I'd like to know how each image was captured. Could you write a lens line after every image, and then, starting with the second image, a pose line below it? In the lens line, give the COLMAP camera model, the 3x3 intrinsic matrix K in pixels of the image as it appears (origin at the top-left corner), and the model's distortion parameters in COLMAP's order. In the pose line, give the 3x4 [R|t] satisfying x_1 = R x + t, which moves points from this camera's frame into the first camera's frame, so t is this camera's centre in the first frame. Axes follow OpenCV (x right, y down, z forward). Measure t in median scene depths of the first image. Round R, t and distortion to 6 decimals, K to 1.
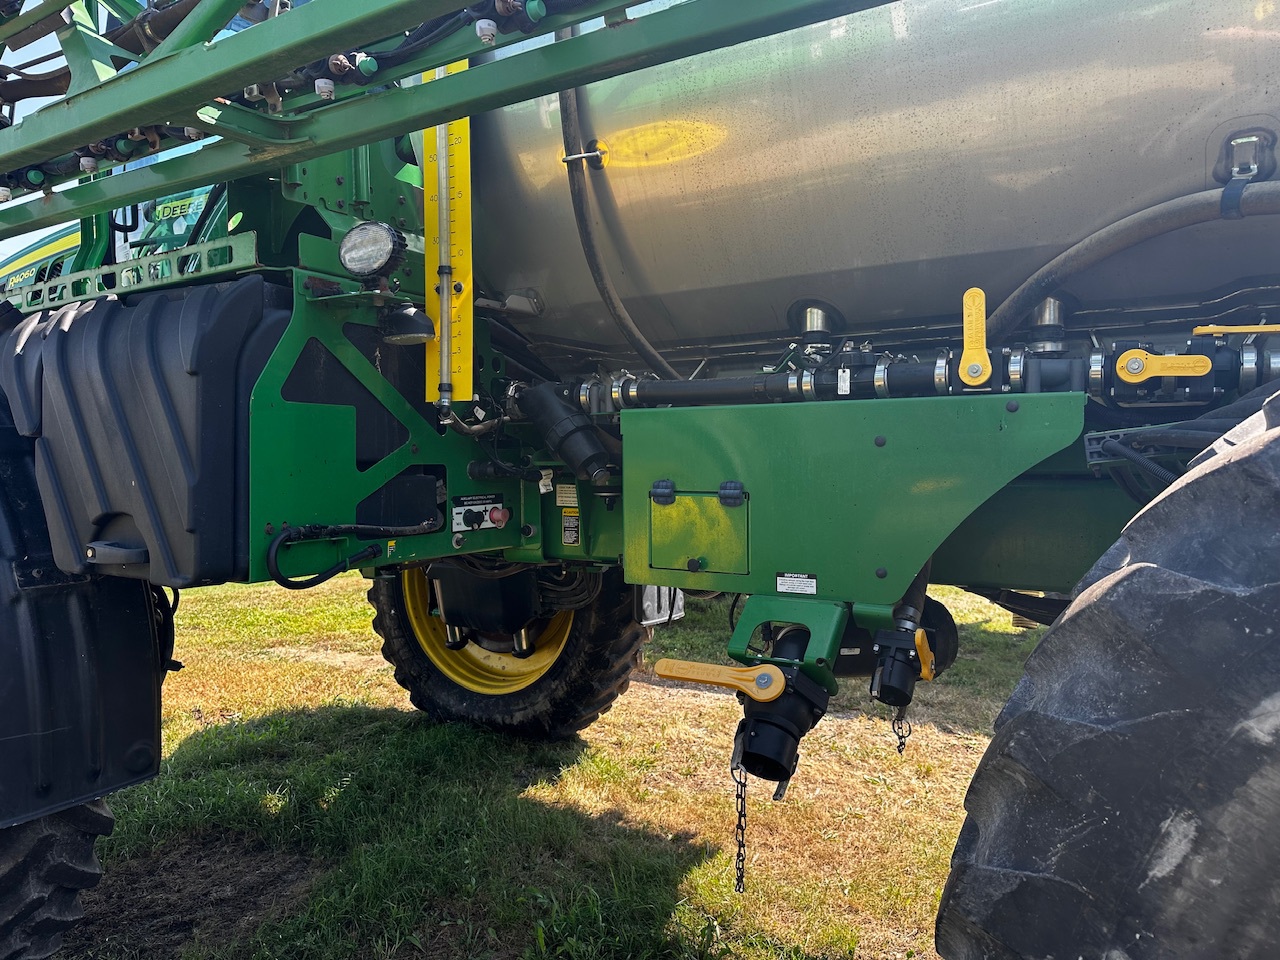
lens RADIAL K [[888.4, 0, 640.2], [0, 888.4, 474.3], [0, 0, 1]] dist [-0.002877, -0.011521]
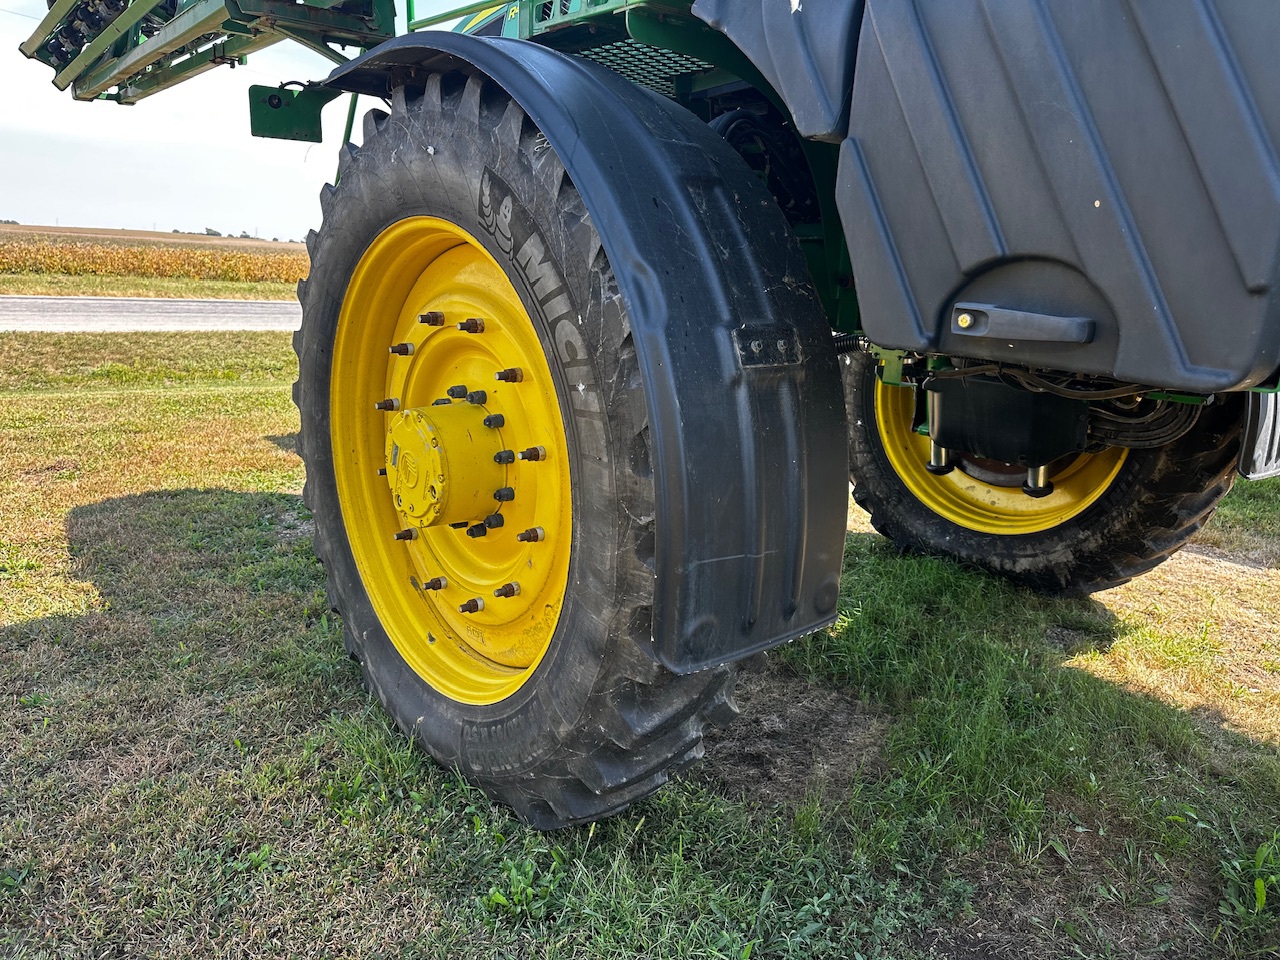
lens RADIAL K [[888.4, 0, 640.2], [0, 888.4, 474.3], [0, 0, 1]] dist [-0.002877, -0.011521]
pose [[0.944861, 0.124682, -0.302808, -0.254002], [-0.057904, 0.973722, 0.220255, 0.027121], [0.322313, -0.190576, 0.927251, 0.123609]]
